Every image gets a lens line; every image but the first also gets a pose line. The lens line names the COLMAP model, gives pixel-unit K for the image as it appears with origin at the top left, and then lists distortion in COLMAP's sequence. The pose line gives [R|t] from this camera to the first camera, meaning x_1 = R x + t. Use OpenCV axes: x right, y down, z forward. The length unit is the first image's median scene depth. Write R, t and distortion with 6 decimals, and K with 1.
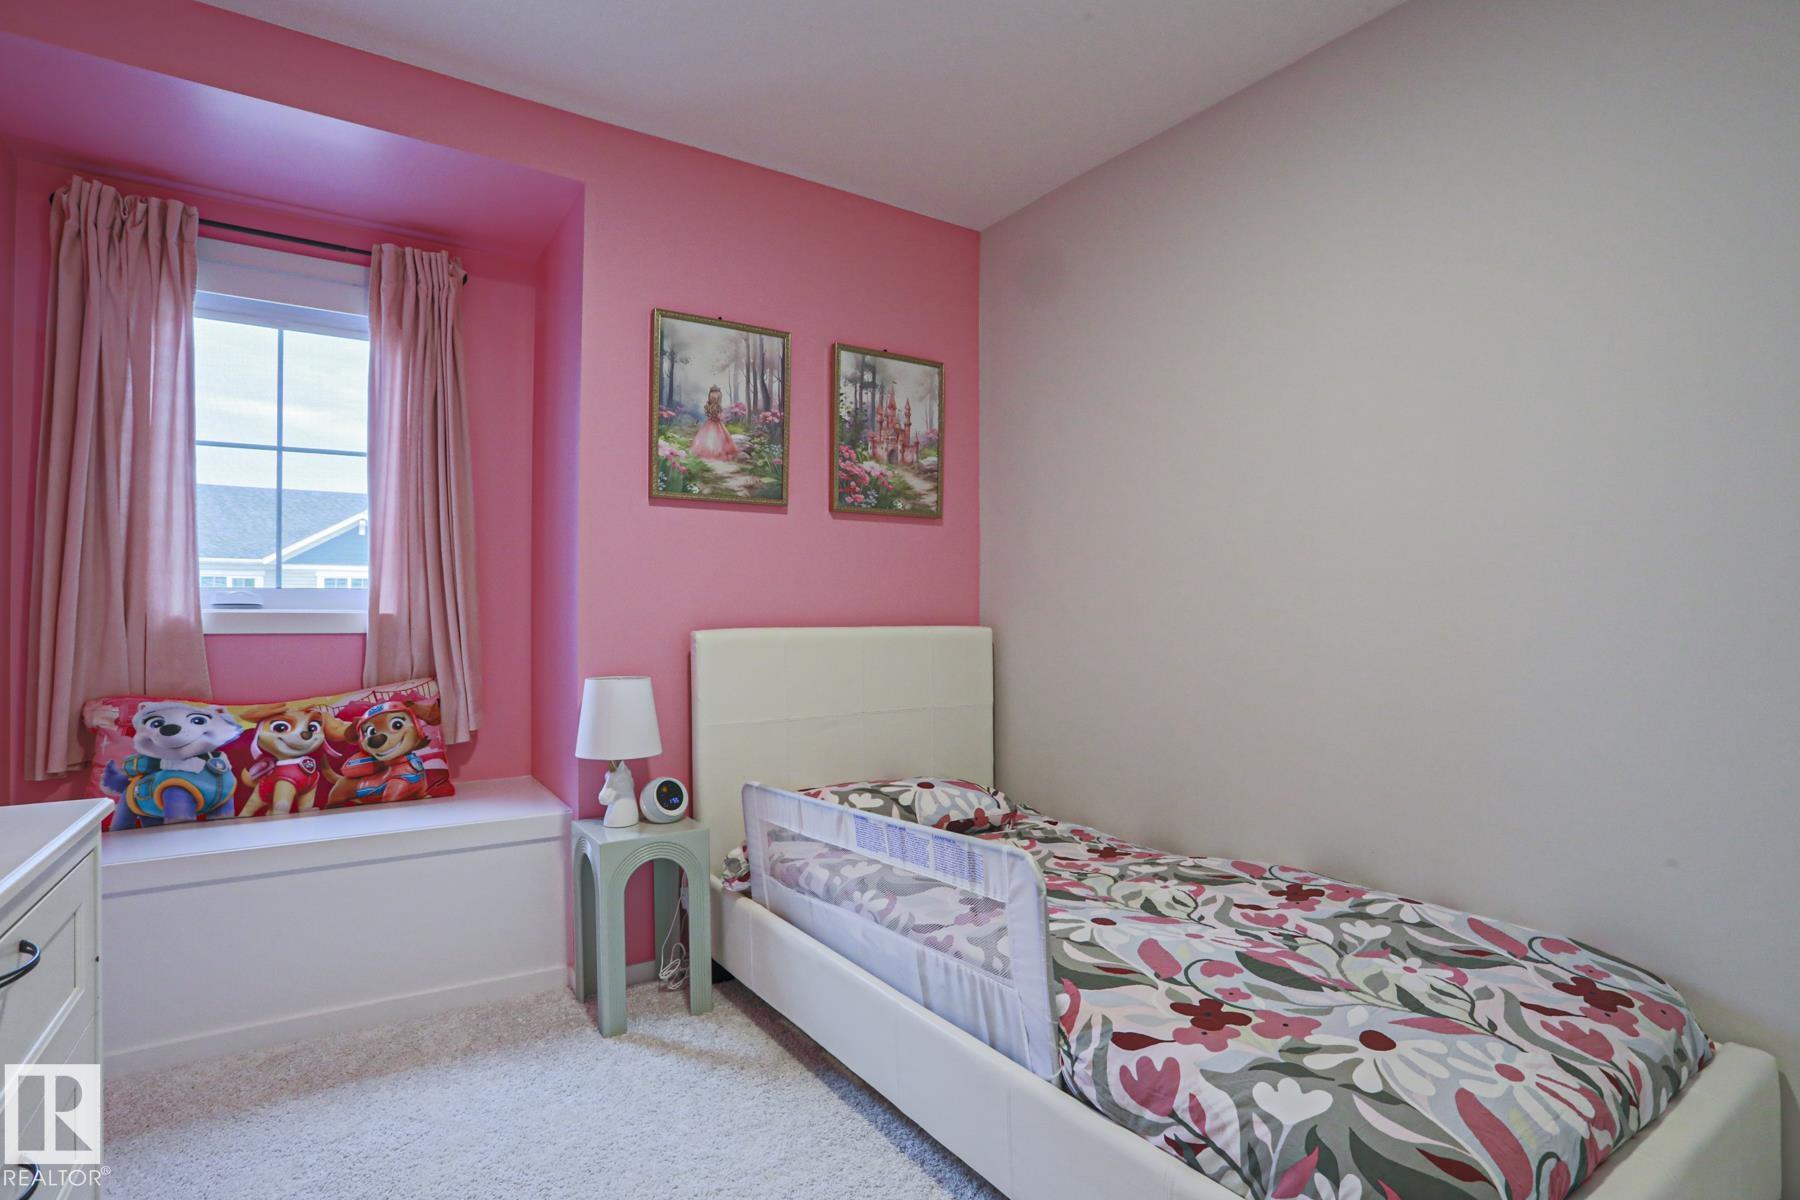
lens RADIAL K [[888.4, 0, 897.3], [0, 888.4, 612.2], [0, 0, 1]] dist [-0.078707, 0.036639]
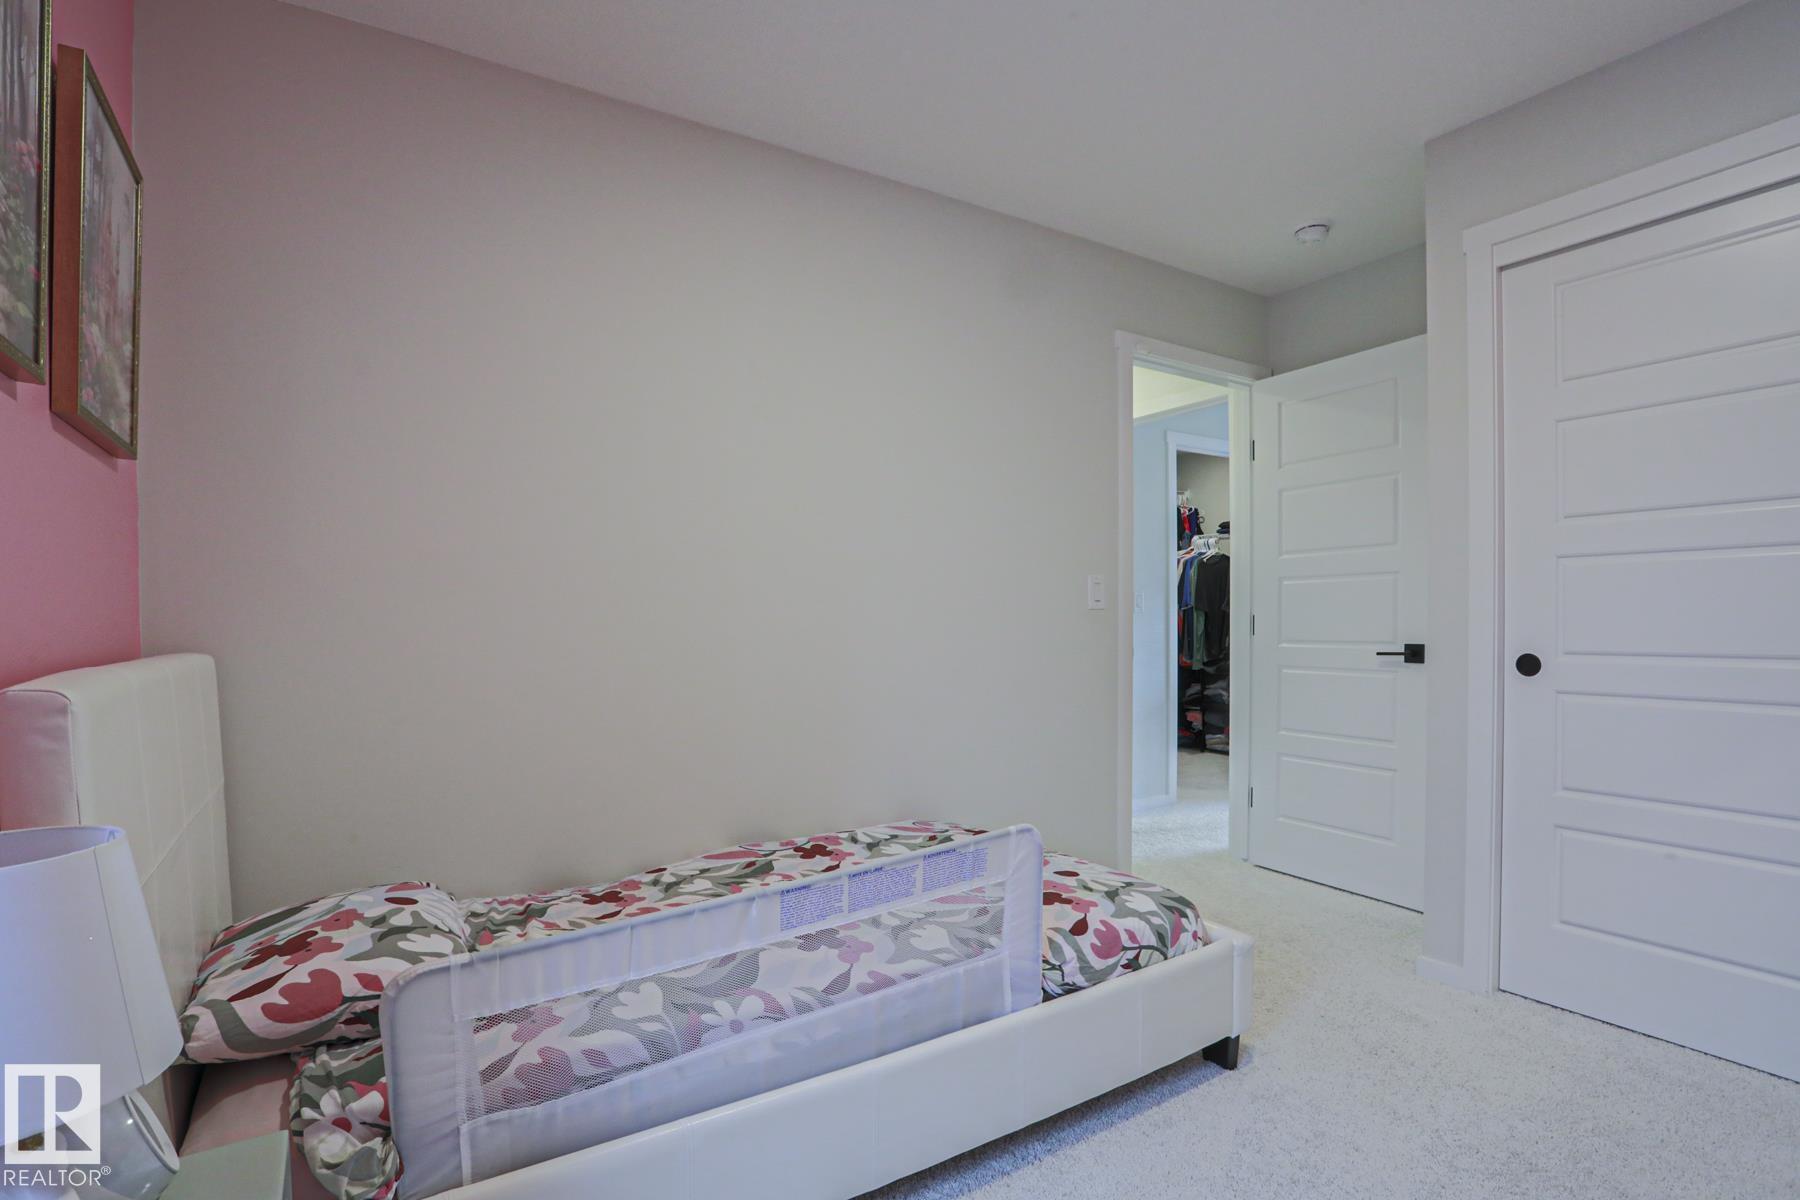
lens RADIAL K [[888.4, 0, 897.3], [0, 888.4, 612.2], [0, 0, 1]] dist [-0.078707, 0.036639]
pose [[0.031150, -0.002250, 0.999512, -0.822309], [0.008359, 0.999963, 0.001991, -0.016270], [-0.999480, 0.008293, 0.031168, 0.885600]]
